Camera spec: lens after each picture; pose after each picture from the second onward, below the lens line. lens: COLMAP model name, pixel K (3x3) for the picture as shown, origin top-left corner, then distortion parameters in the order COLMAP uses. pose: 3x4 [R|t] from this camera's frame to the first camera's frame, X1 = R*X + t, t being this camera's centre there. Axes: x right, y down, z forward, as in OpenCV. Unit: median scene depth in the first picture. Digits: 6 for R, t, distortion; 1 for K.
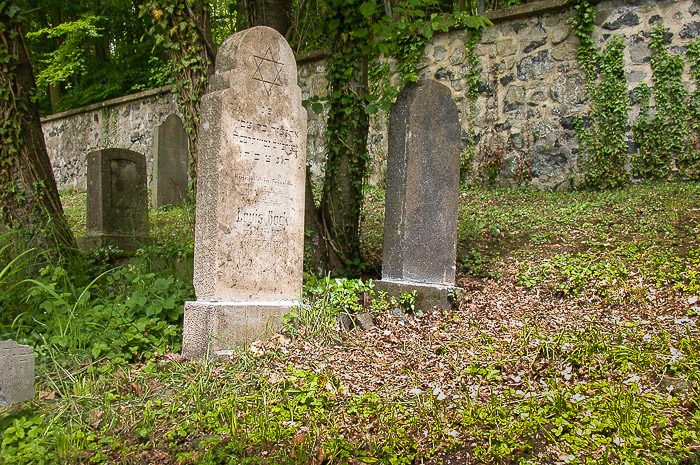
lens RADIAL K [[794.3, 0, 351.6], [0, 794.3, 228.4], [0, 0, 1]] dist [-0.083800, 0.000000]
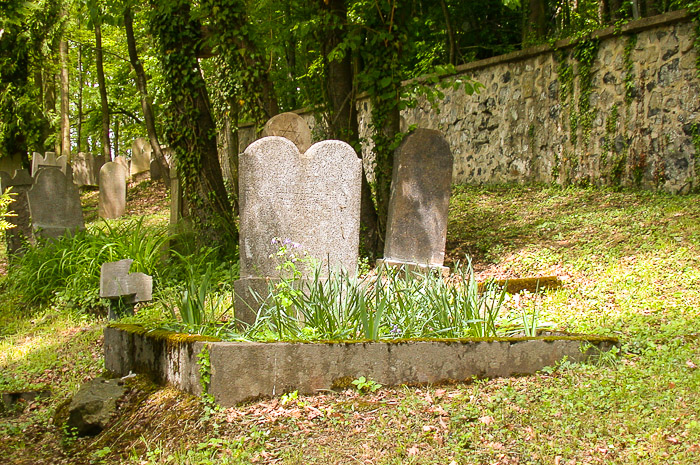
lens RADIAL K [[1385.3, 0, 375.5], [0, 1385.3, 226.3], [0, 0, 1]] dist [0.097532, 0.000000]
pose [[0.899733, 0.015104, -0.436179, 0.988345], [-0.013798, 0.999886, 0.006160, -0.013326], [0.436222, 0.000476, 0.899839, -1.193640]]
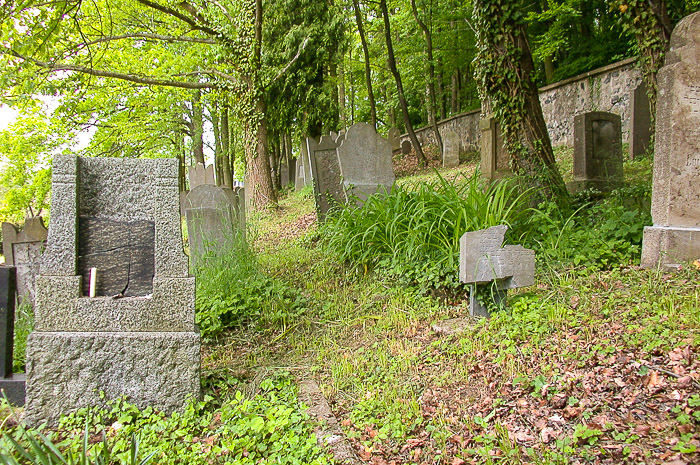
lens RADIAL K [[676.9, 0, 332.3], [0, 676.9, 236.6], [0, 0, 1]] dist [-0.103986, 0.000000]
pose [[0.780896, 0.038105, -0.623498, 0.048014], [0.015155, 0.996688, 0.079893, 0.008162], [0.624477, -0.071837, 0.777732, -0.125765]]
